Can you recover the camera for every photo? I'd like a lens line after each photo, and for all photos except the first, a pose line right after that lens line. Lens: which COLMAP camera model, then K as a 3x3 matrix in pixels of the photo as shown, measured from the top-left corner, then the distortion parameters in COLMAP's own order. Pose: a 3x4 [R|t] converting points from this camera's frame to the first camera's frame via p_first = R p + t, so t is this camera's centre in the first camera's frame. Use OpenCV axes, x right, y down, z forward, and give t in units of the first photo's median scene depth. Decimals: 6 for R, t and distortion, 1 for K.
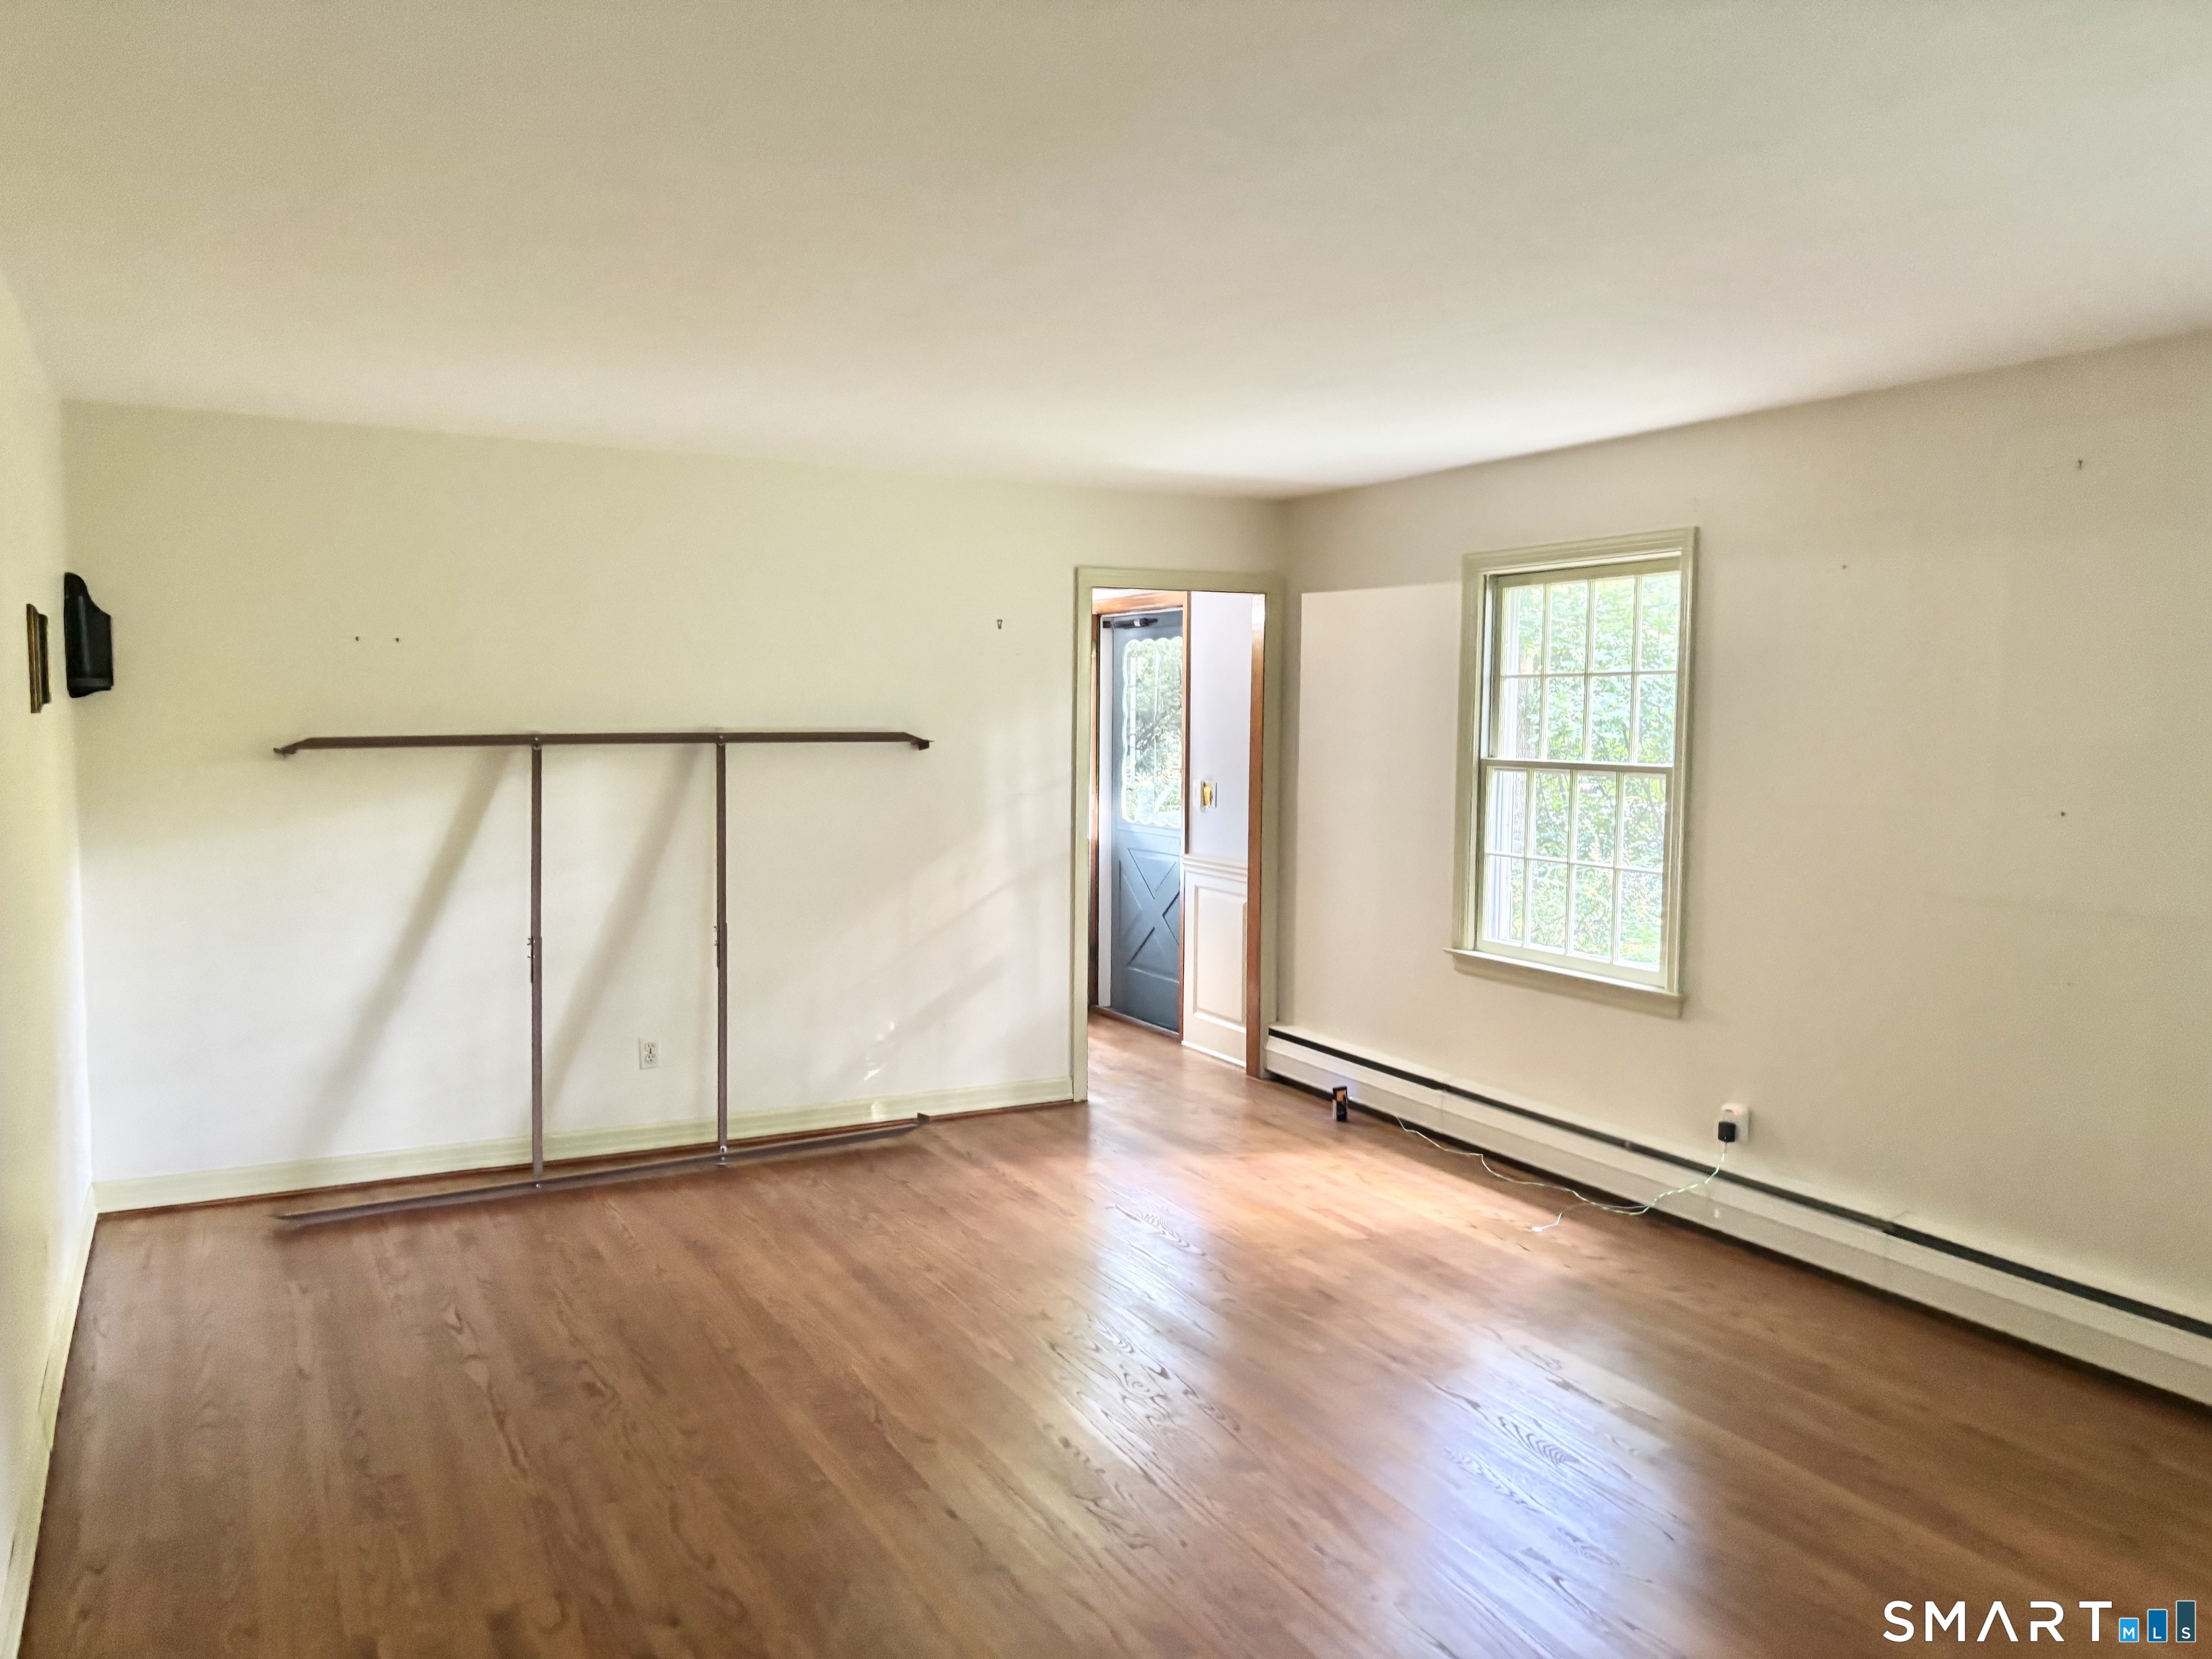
lens RADIAL K [[1704.3, 0, 1106.0], [0, 1704.3, 829.5], [0, 0, 1]] dist [0.086276, -0.002259]
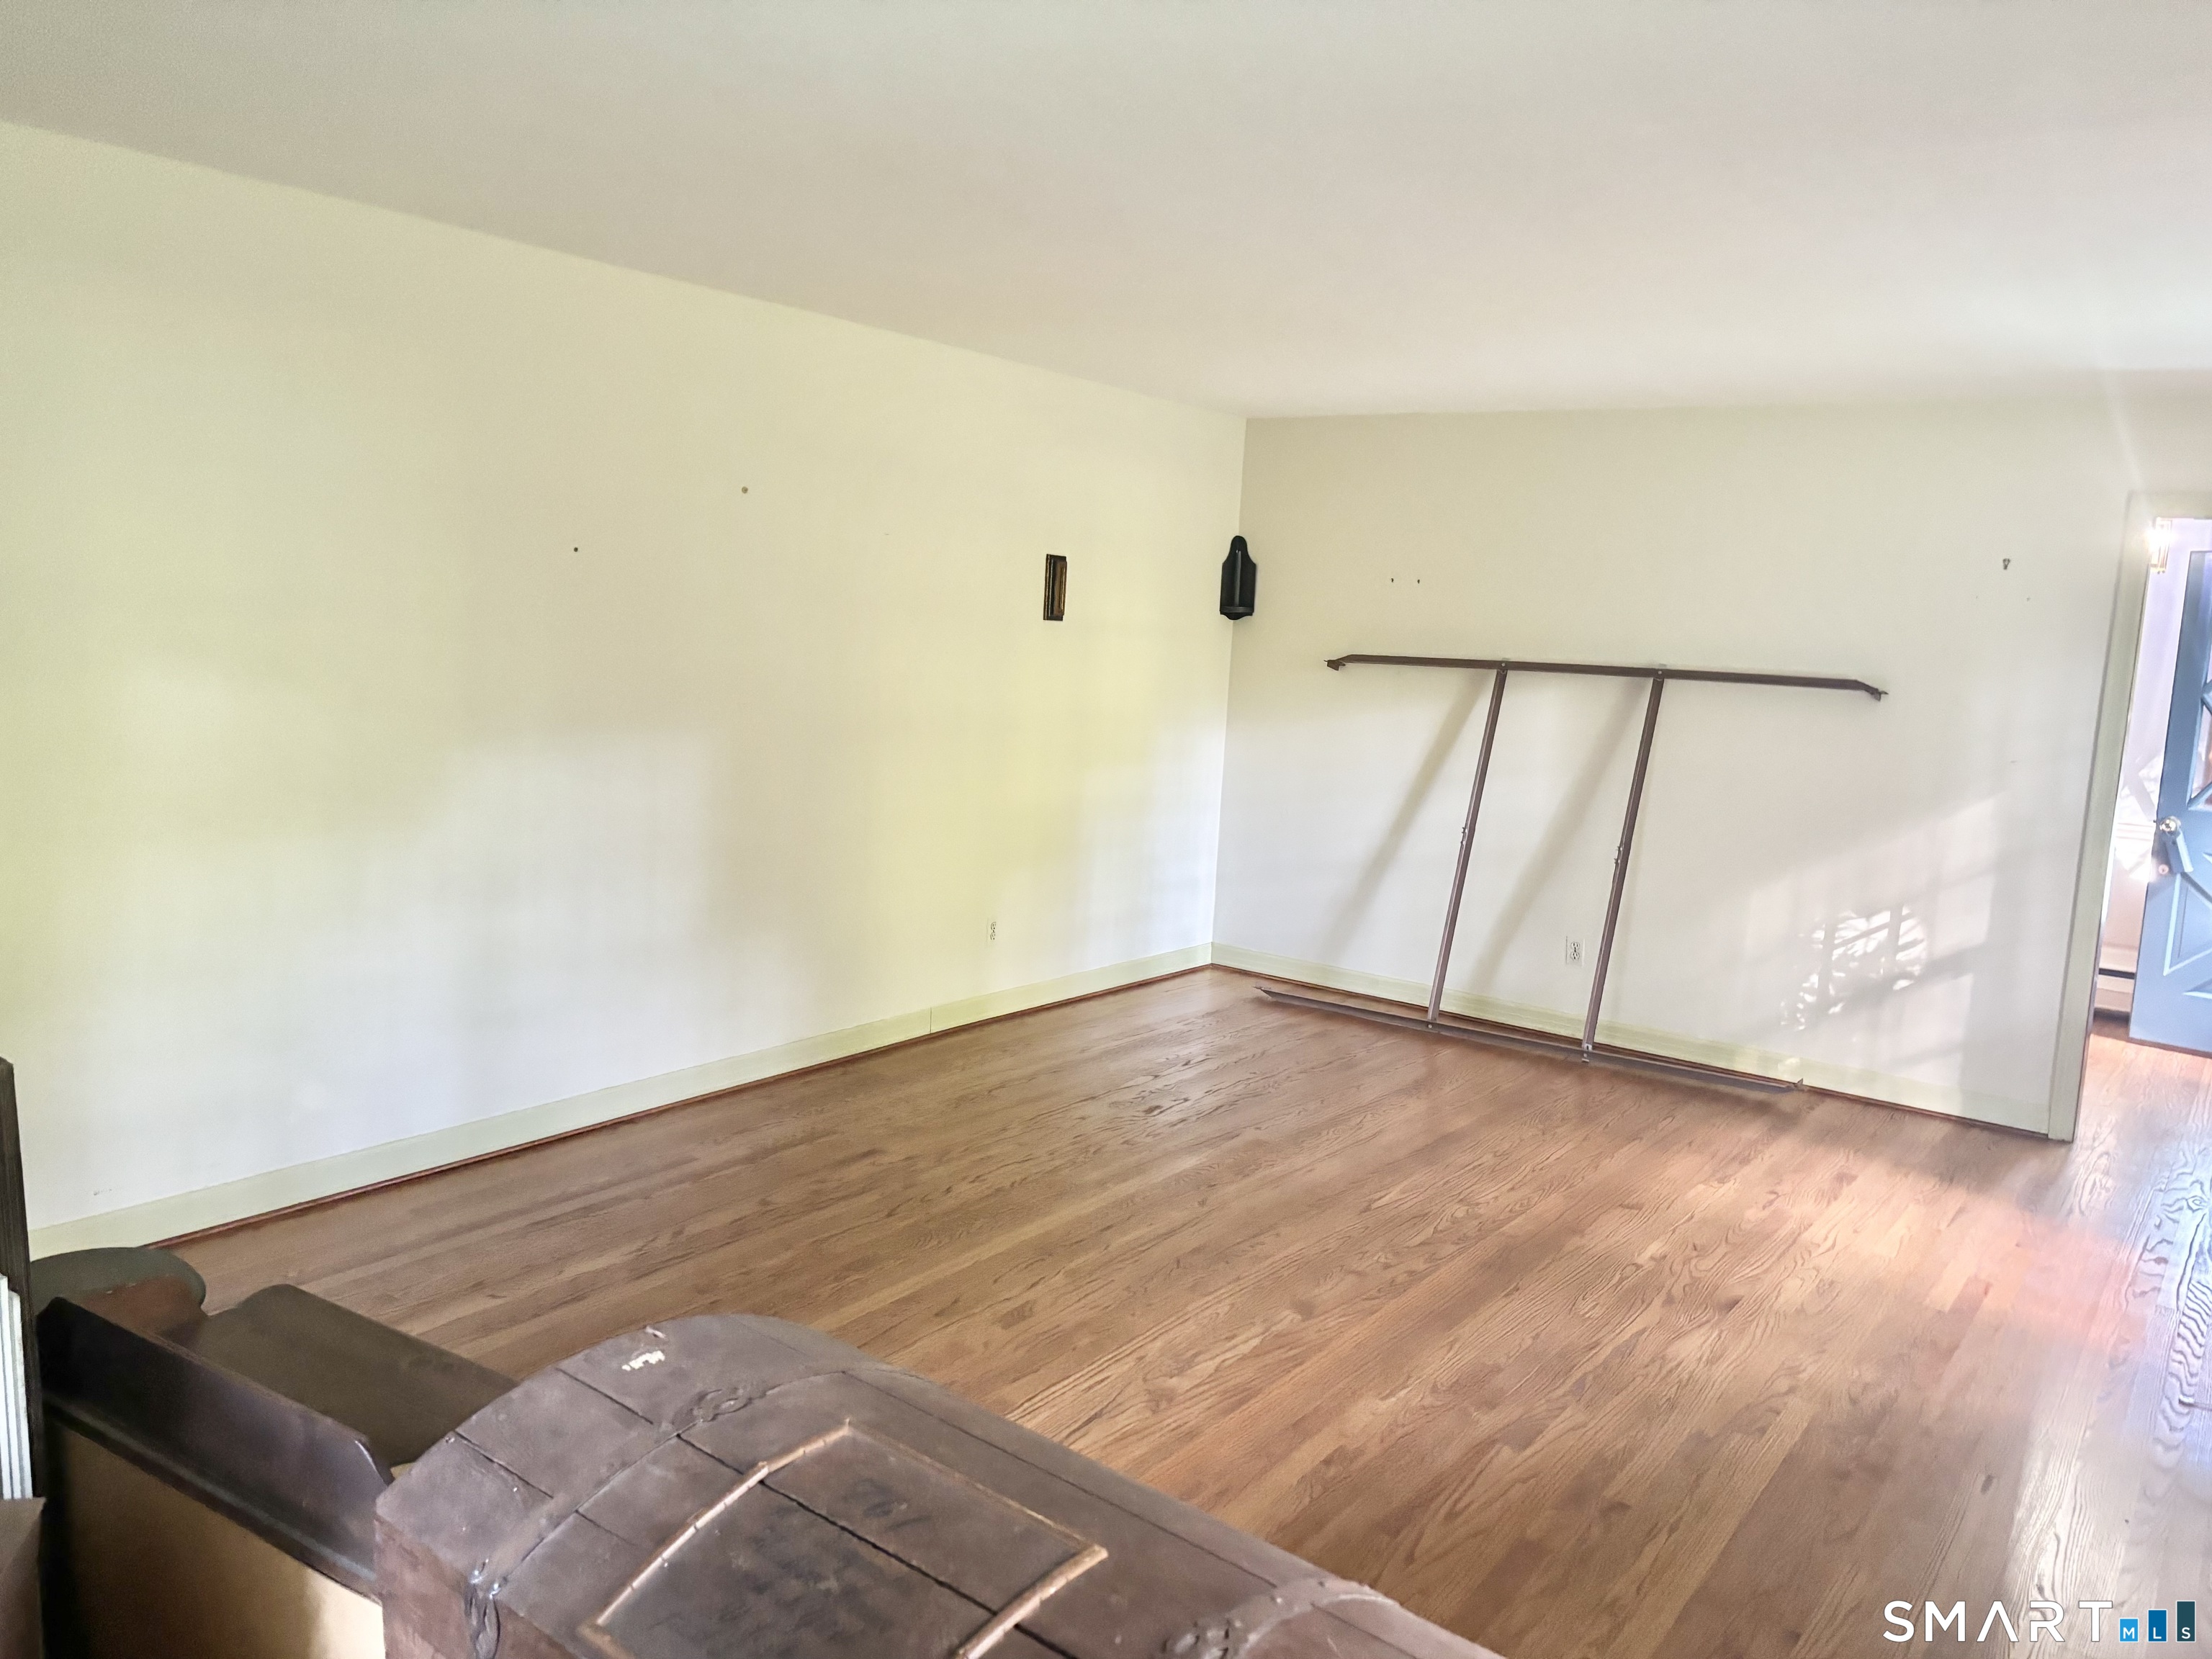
lens RADIAL K [[1704.3, 0, 1106.0], [0, 1704.3, 829.5], [0, 0, 1]] dist [0.086276, -0.002259]
pose [[0.437283, 0.133291, -0.889391, 0.626000], [-0.114605, 0.989152, 0.091895, -0.017712], [0.891992, 0.061744, 0.447815, 0.234320]]
